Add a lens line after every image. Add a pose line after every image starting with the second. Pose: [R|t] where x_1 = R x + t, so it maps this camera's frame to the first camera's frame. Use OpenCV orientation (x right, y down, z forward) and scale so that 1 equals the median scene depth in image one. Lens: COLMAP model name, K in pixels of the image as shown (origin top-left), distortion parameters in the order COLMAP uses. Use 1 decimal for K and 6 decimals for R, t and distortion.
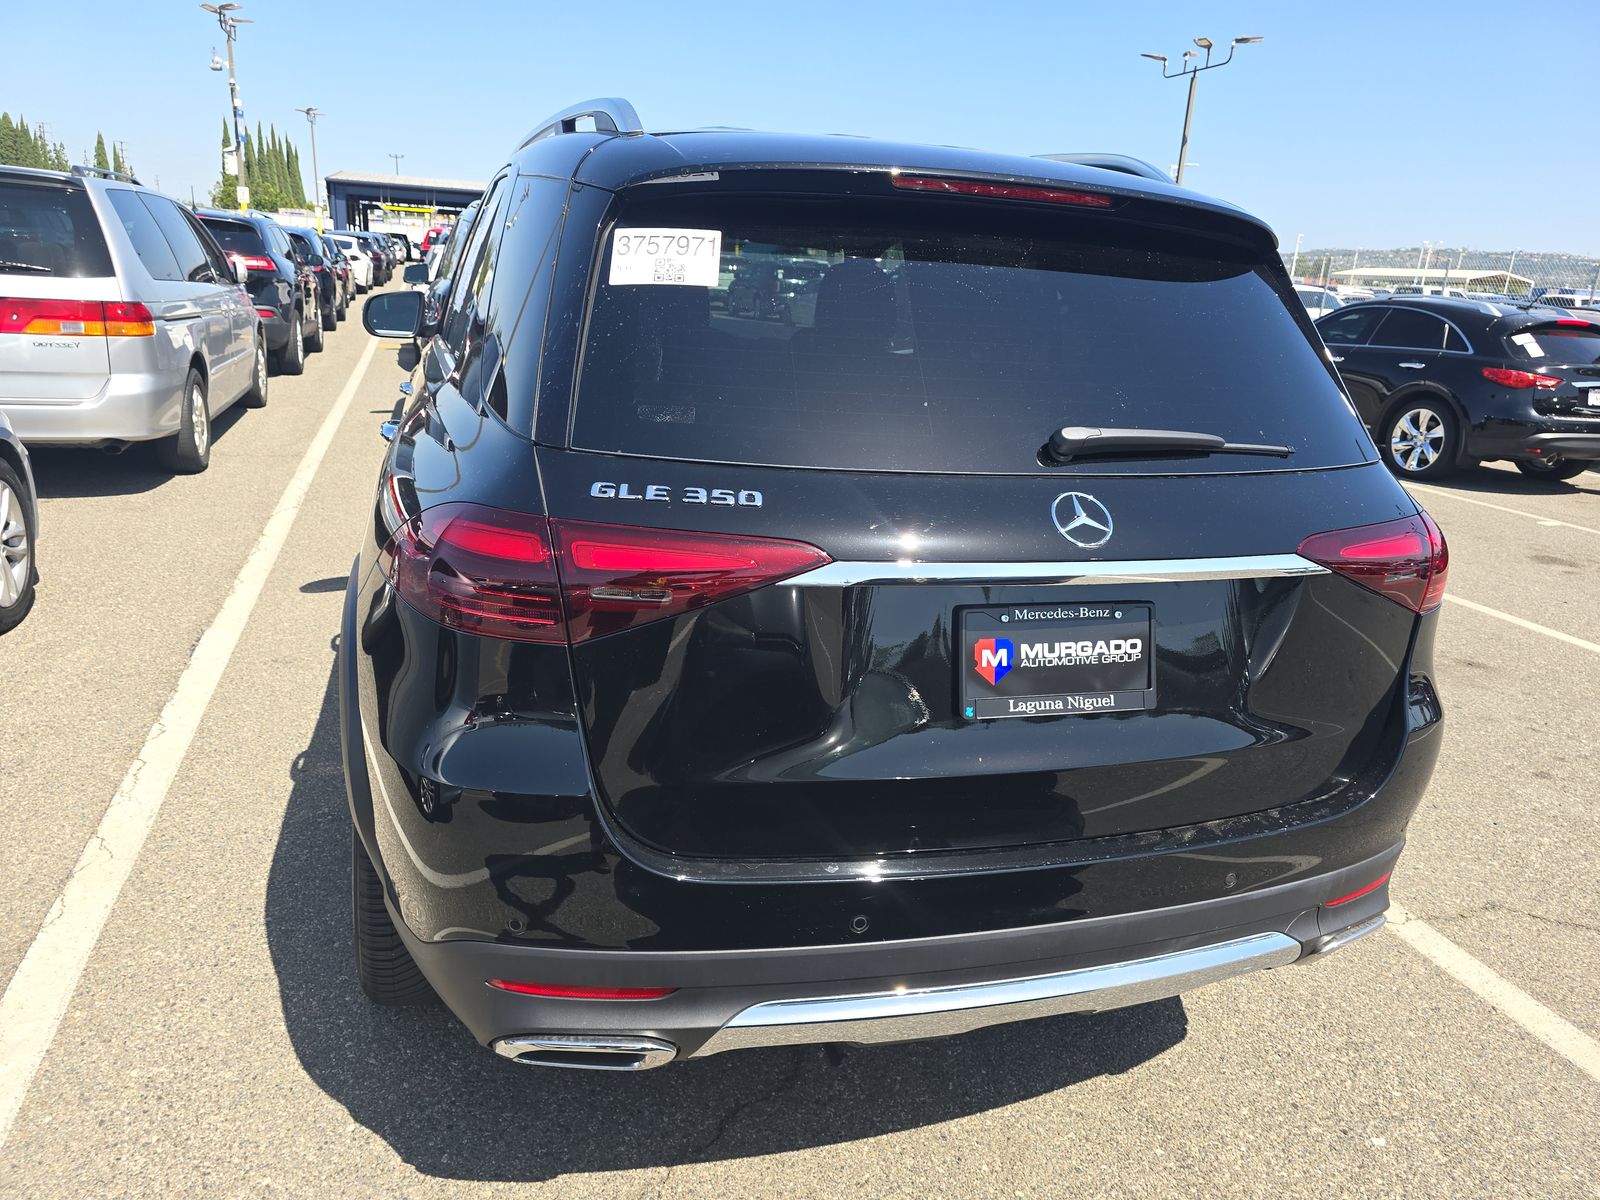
lens RADIAL K [[1060.7, 0, 800.0], [0, 1060.7, 600.0], [0, 0, 1]] dist [0.033776, -0.031436]
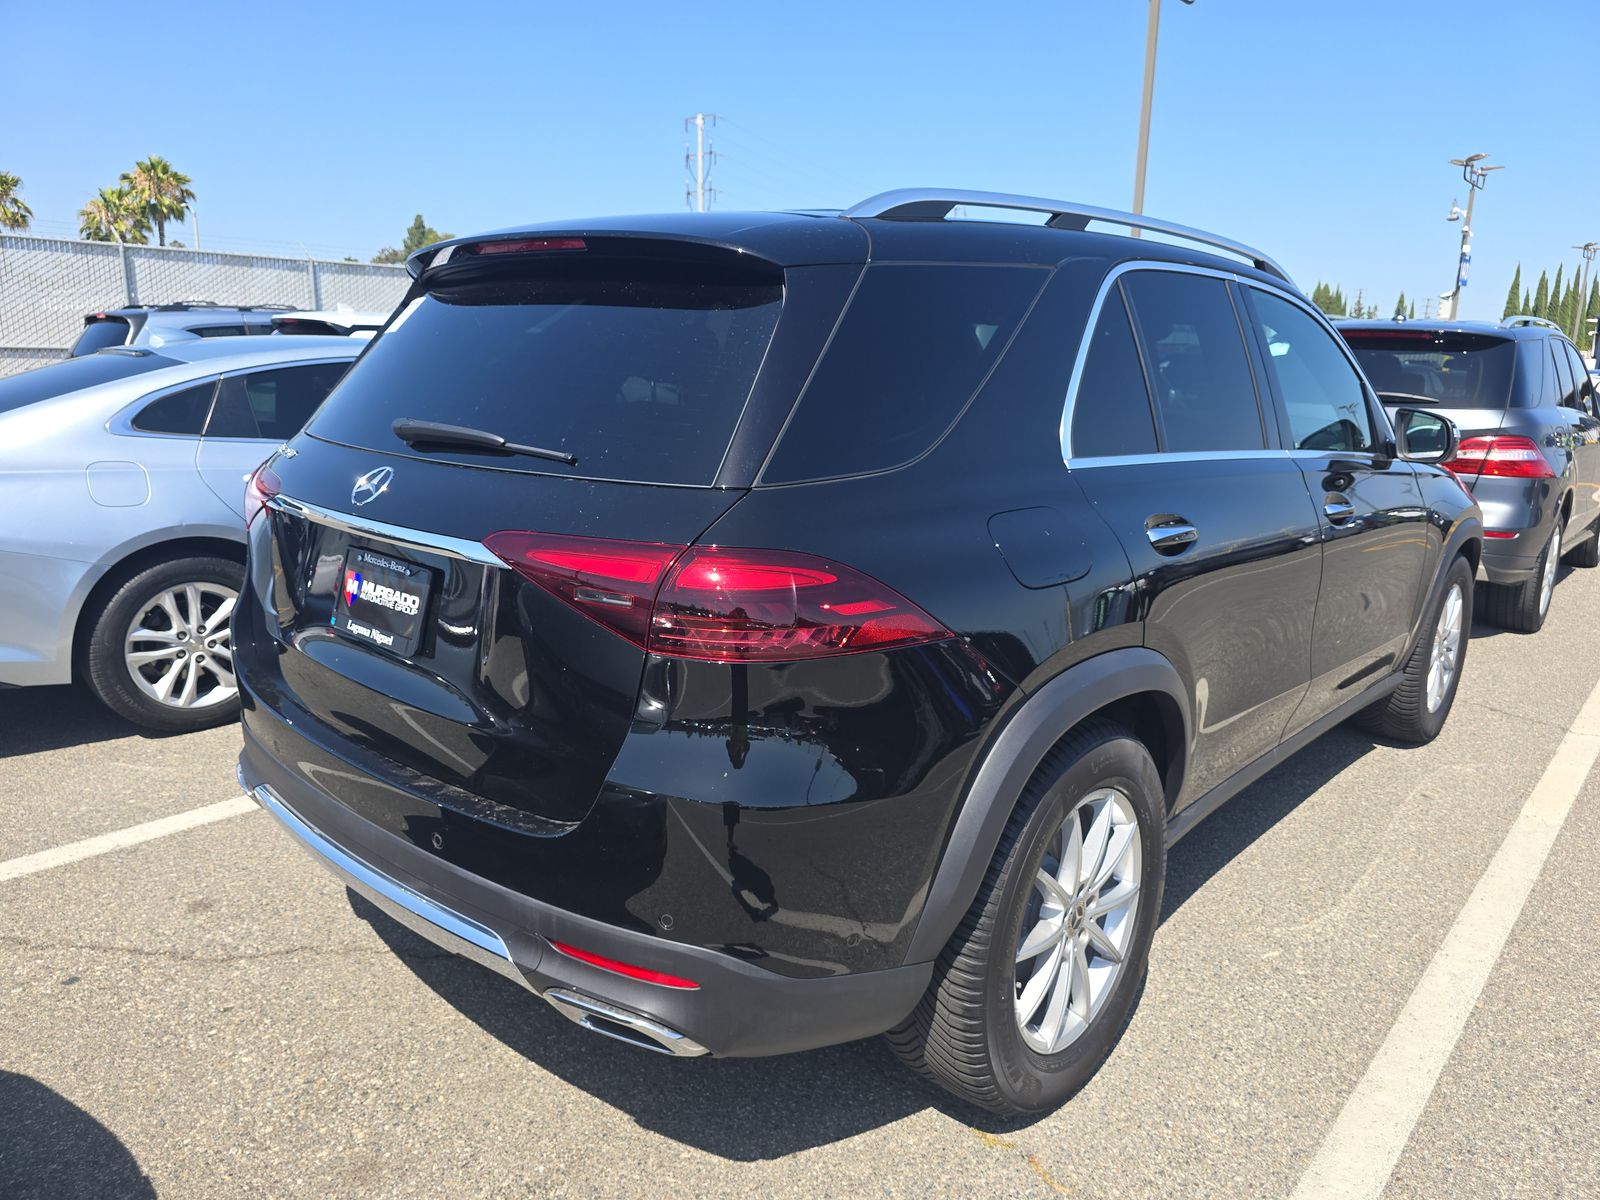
lens RADIAL K [[1060.7, 0, 800.0], [0, 1060.7, 600.0], [0, 0, 1]] dist [0.033776, -0.031436]
pose [[0.521187, 0.138770, -0.842085, 1.182363], [-0.244953, 0.969501, 0.008160, -0.057471], [0.817534, 0.202019, 0.539283, 0.541164]]
